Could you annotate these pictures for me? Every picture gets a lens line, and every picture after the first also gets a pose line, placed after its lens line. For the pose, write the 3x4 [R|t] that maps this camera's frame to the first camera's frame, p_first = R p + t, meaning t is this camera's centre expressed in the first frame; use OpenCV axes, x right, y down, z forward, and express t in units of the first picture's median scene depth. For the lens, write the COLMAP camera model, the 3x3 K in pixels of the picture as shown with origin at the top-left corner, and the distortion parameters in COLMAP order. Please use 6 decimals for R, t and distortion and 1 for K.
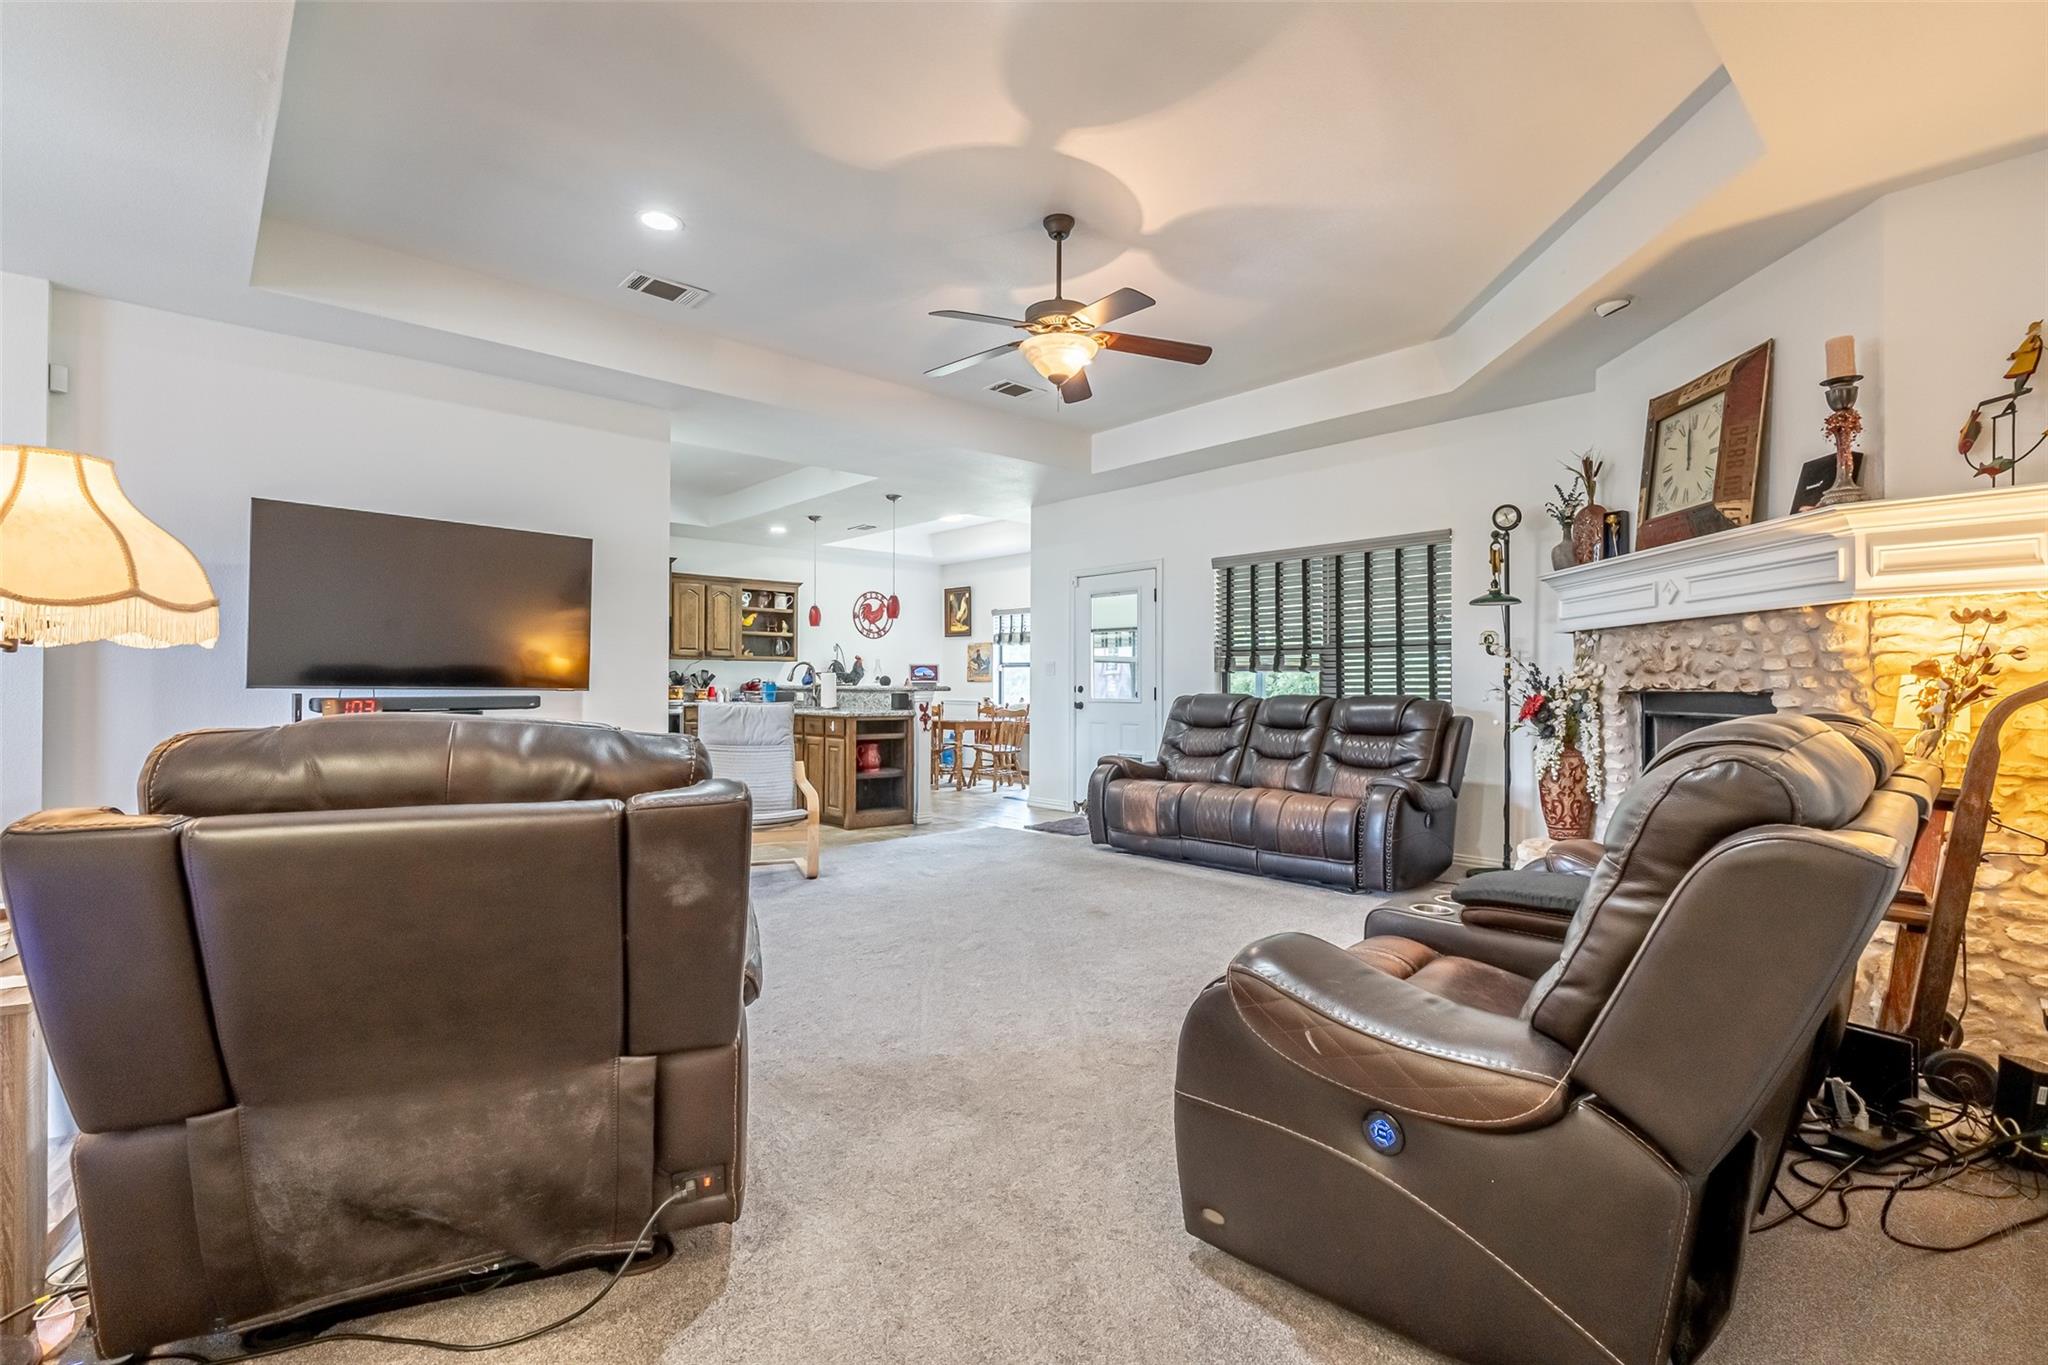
lens RADIAL K [[921.9, 0, 1028.4], [0, 921.9, 676.1], [0, 0, 1]] dist [-0.002185, 0.000087]
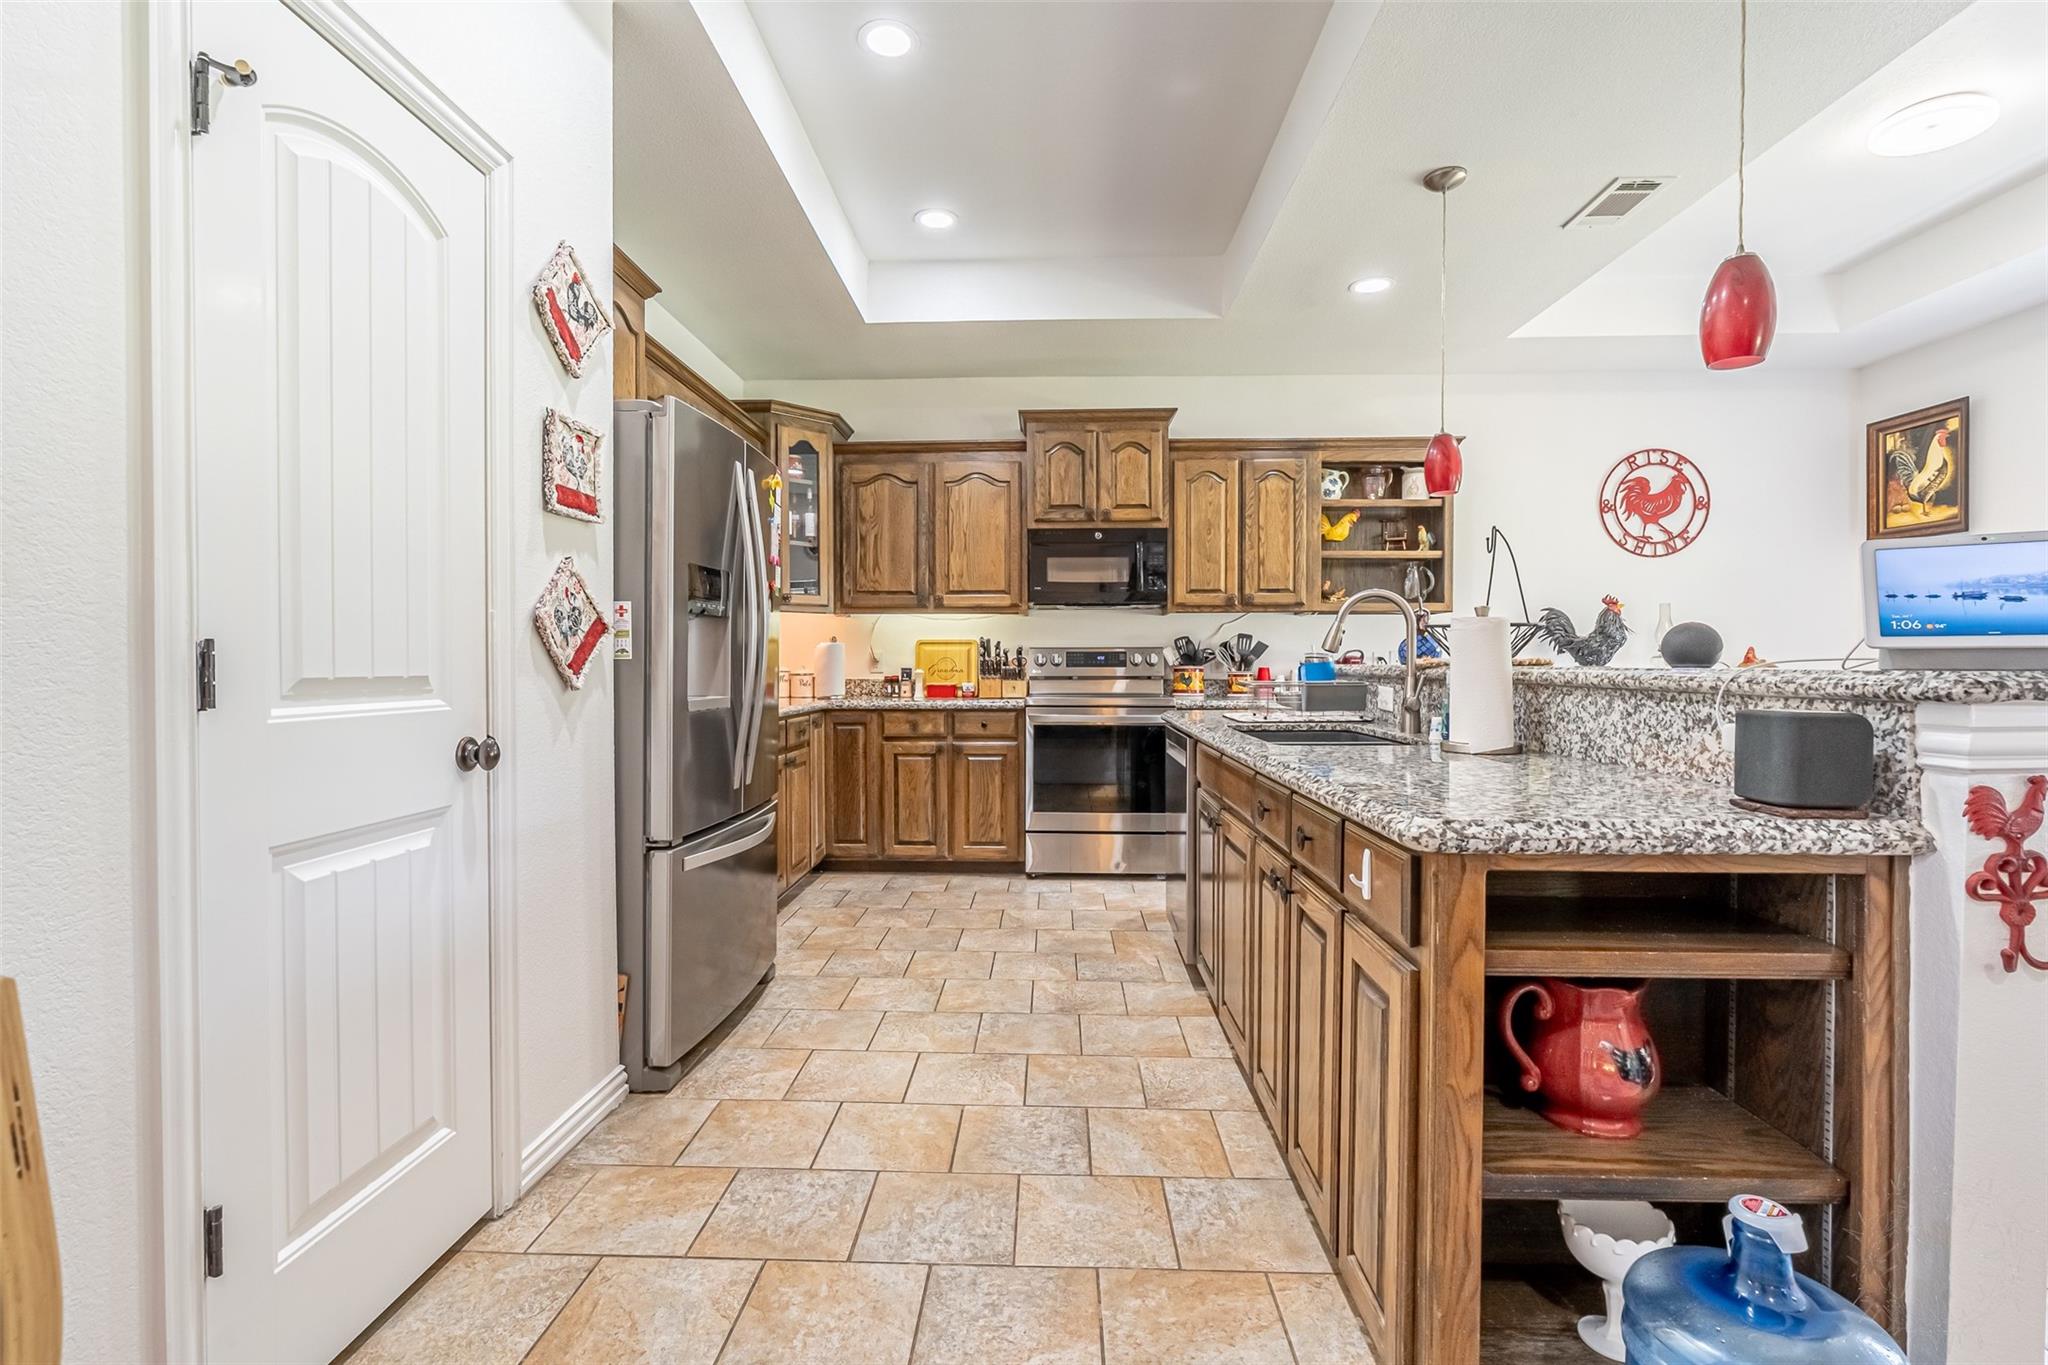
lens RADIAL K [[921.9, 0, 1028.4], [0, 921.9, 676.1], [0, 0, 1]] dist [-0.002185, 0.000087]
pose [[0.716058, 0.008246, -0.697992, -0.083155], [0.007551, 0.999780, 0.019558, 0.005135], [0.698000, -0.019275, 0.715839, 0.528530]]
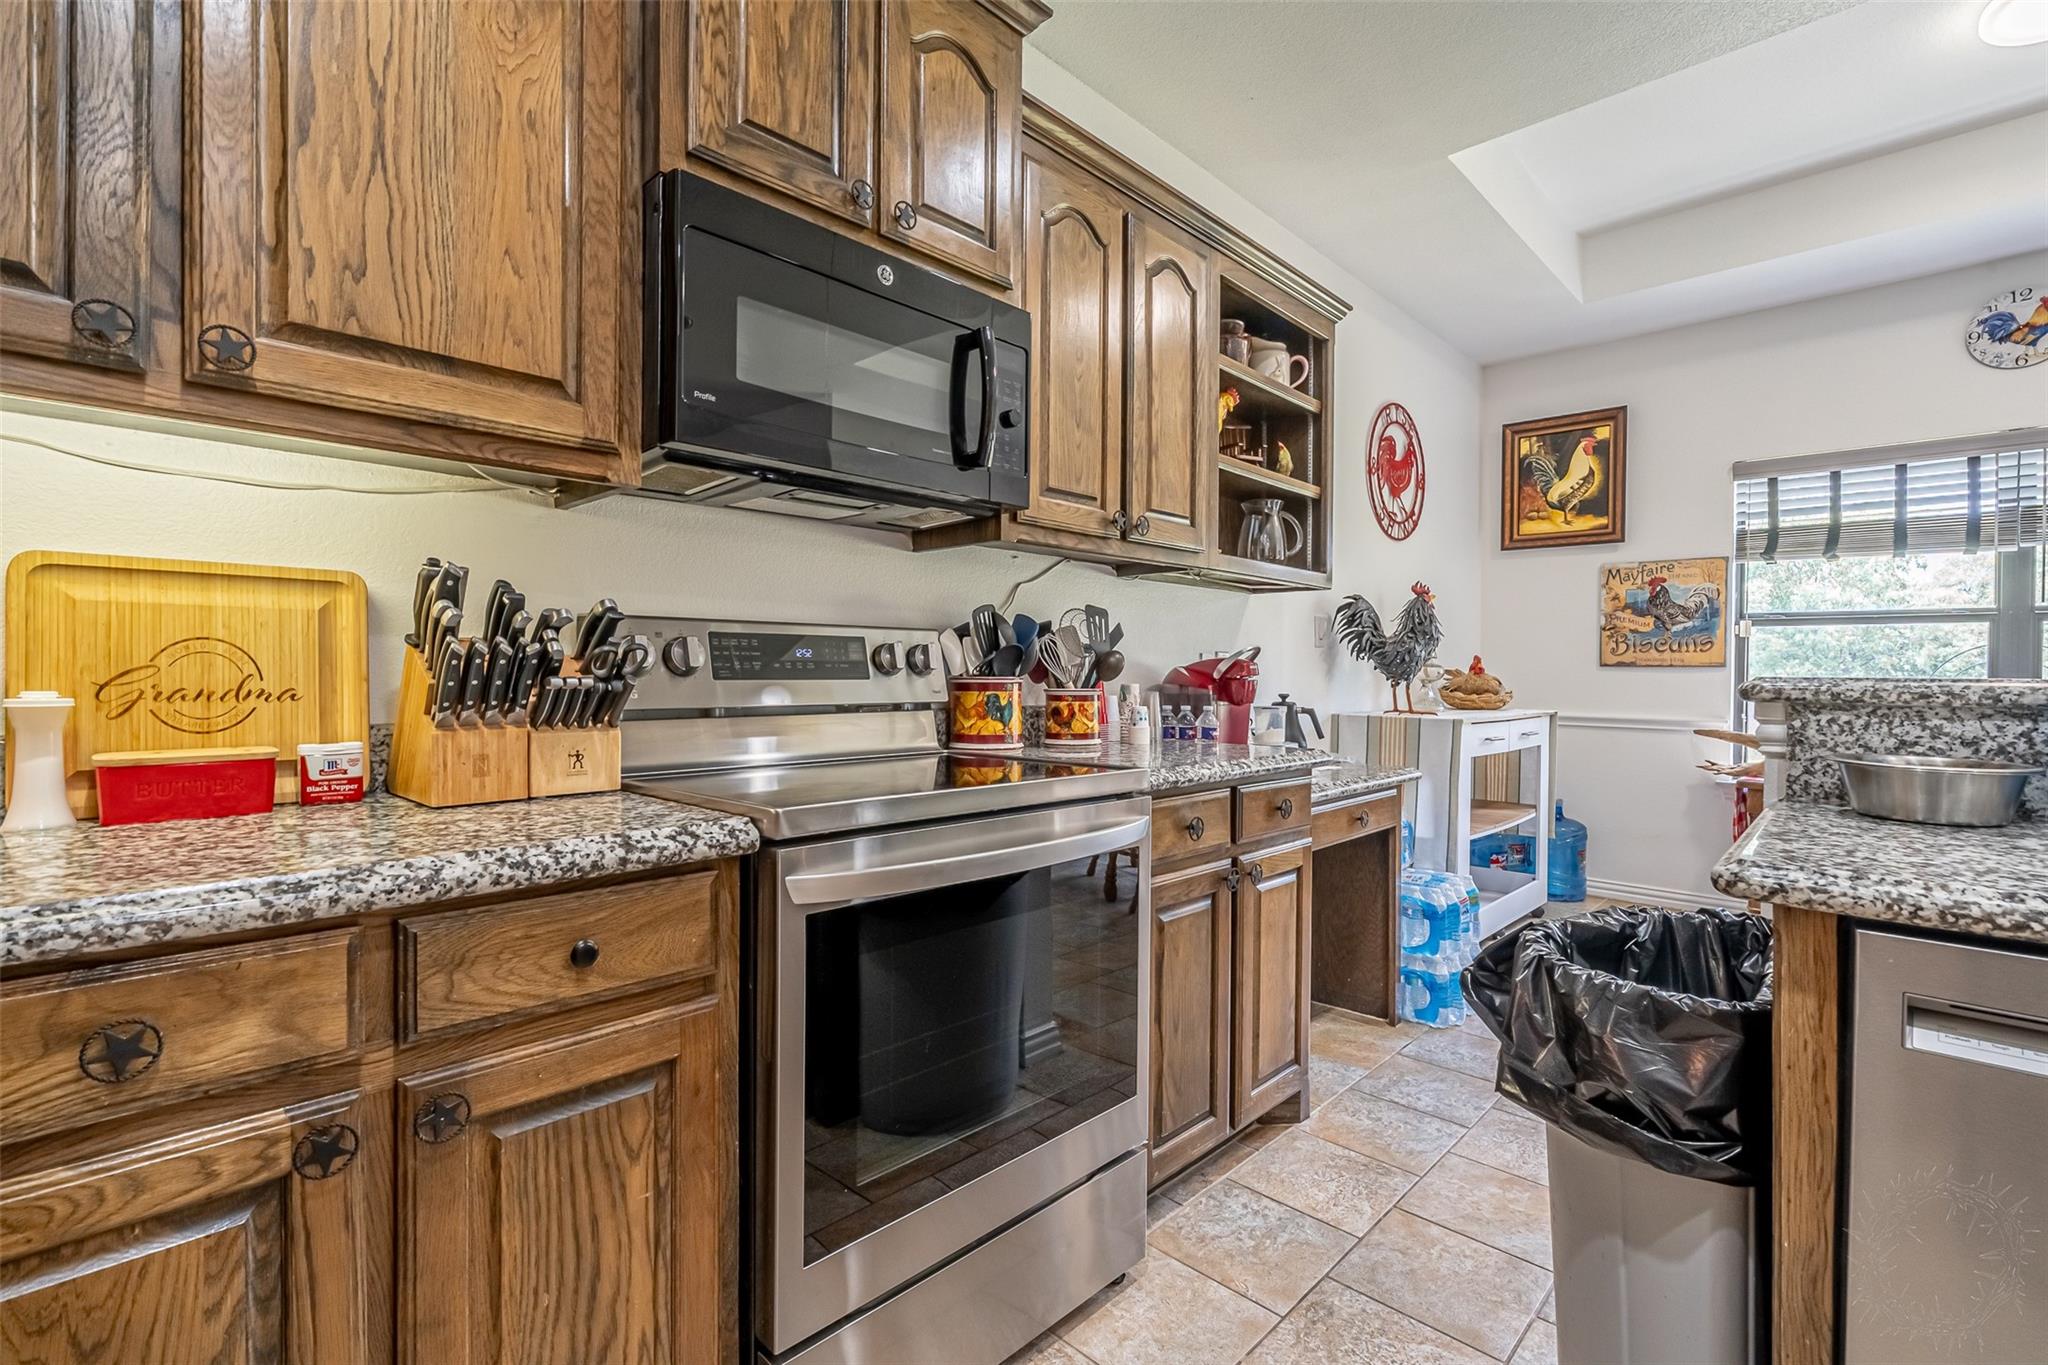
lens RADIAL K [[921.9, 0, 1028.4], [0, 921.9, 676.1], [0, 0, 1]] dist [-0.002185, 0.000087]
pose [[0.998052, 0.005757, 0.062116, -0.358849], [-0.006618, 0.999885, 0.013658, 0.006981], [-0.062030, -0.014042, 0.997975, 0.727236]]
